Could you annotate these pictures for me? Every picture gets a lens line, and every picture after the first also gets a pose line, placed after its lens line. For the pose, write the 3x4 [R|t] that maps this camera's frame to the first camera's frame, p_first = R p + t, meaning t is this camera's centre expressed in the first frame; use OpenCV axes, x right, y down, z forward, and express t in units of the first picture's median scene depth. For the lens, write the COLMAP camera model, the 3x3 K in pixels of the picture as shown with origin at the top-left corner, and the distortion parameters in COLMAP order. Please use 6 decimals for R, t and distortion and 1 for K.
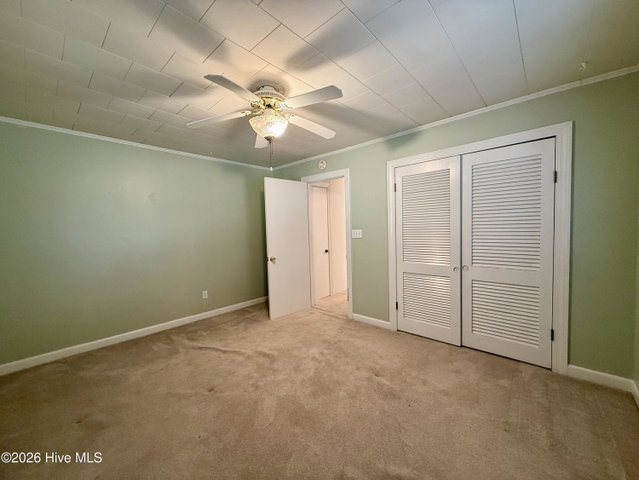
lens RADIAL K [[253.1, 0, 317.2], [0, 253.1, 239.8], [0, 0, 1]] dist [-0.002368, -0.000714]
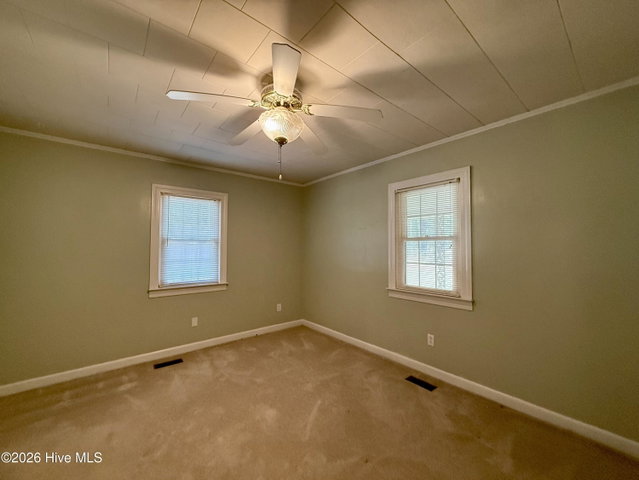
lens RADIAL K [[253.1, 0, 320.8], [0, 253.1, 240.1], [0, 0, 1]] dist [-0.002368, -0.000714]
pose [[-0.990384, 0.037020, 0.133298, -0.278586], [0.040343, 0.998937, 0.022313, -0.053412], [-0.132330, 0.027476, -0.990825, 1.203053]]
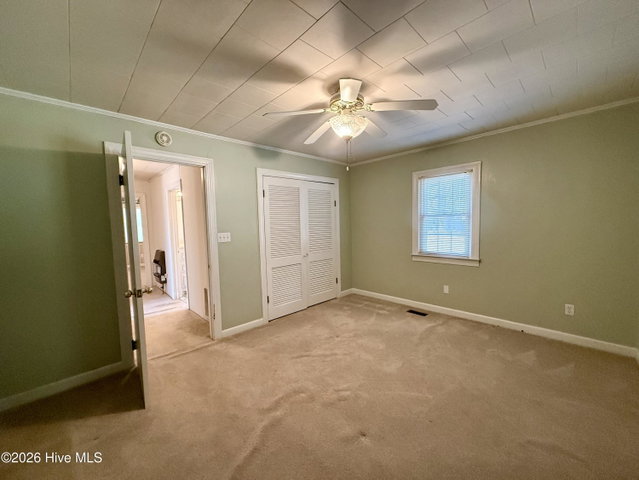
lens RADIAL K [[253.1, 0, 317.7], [0, 253.1, 241.1], [0, 0, 1]] dist [-0.002368, -0.000714]
pose [[0.070037, -0.040369, 0.996727, -0.807163], [0.079590, 0.996222, 0.034756, -0.017904], [-0.994364, 0.076895, 0.072986, 0.713826]]
